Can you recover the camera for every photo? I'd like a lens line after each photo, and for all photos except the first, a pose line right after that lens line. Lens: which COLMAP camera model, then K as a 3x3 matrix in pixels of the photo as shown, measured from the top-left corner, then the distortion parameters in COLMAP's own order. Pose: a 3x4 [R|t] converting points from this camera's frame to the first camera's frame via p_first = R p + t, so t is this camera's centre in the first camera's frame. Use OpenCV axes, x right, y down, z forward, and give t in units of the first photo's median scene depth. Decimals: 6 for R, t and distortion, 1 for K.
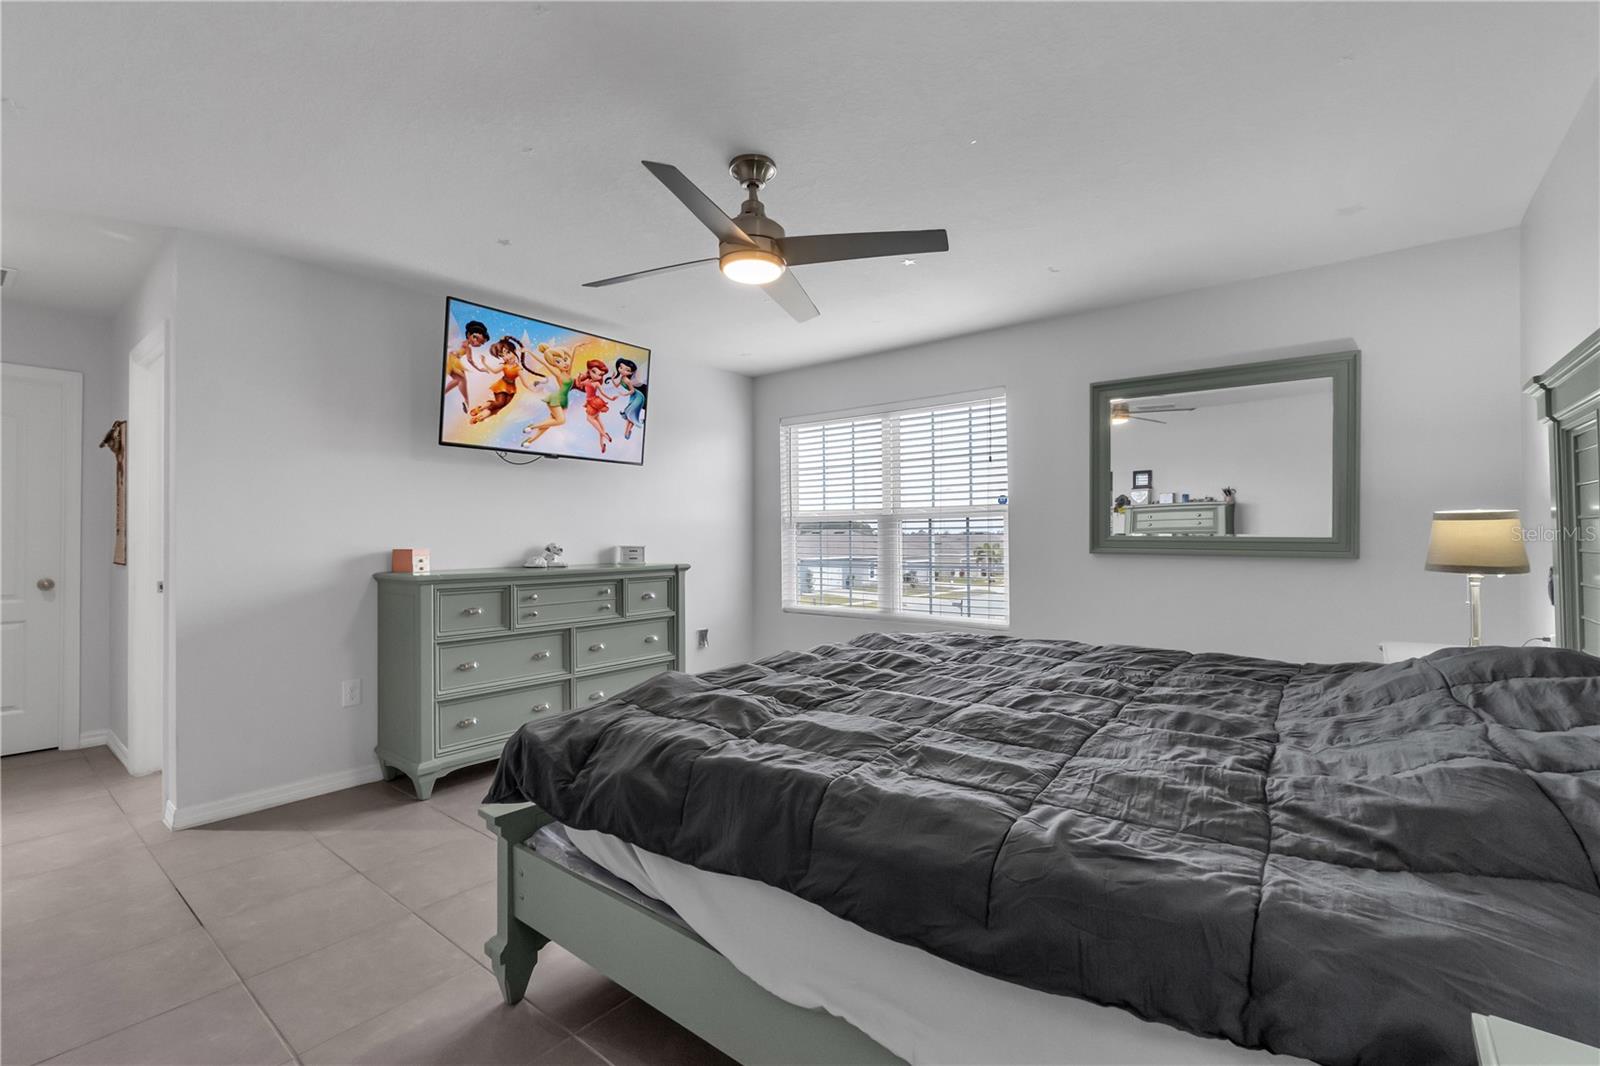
lens RADIAL K [[693.1, 0, 791.7], [0, 693.1, 539.3], [0, 0, 1]] dist [0.004441, -0.000073]
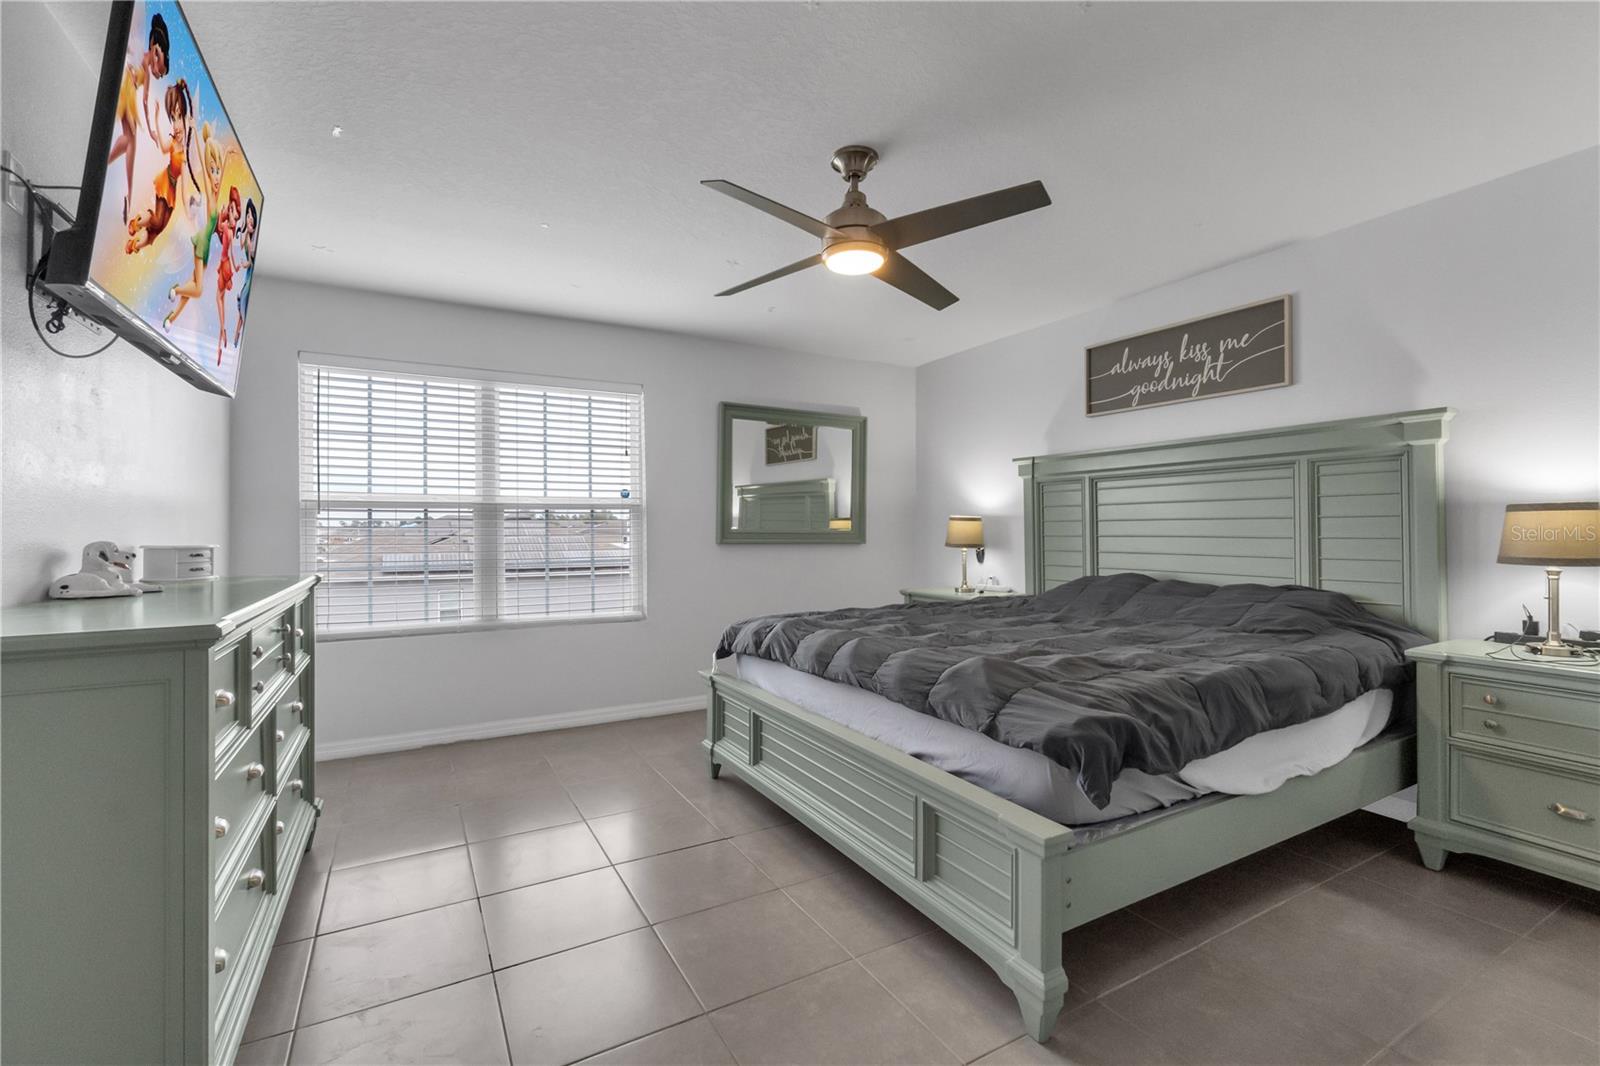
lens RADIAL K [[693.1, 0, 791.2], [0, 693.1, 523.4], [0, 0, 1]] dist [0.004441, -0.000073]
pose [[0.376006, 0.009387, 0.926570, -0.595365], [0.003311, 0.999929, -0.011473, -0.000219], [-0.926611, 0.007382, 0.375948, 0.412914]]
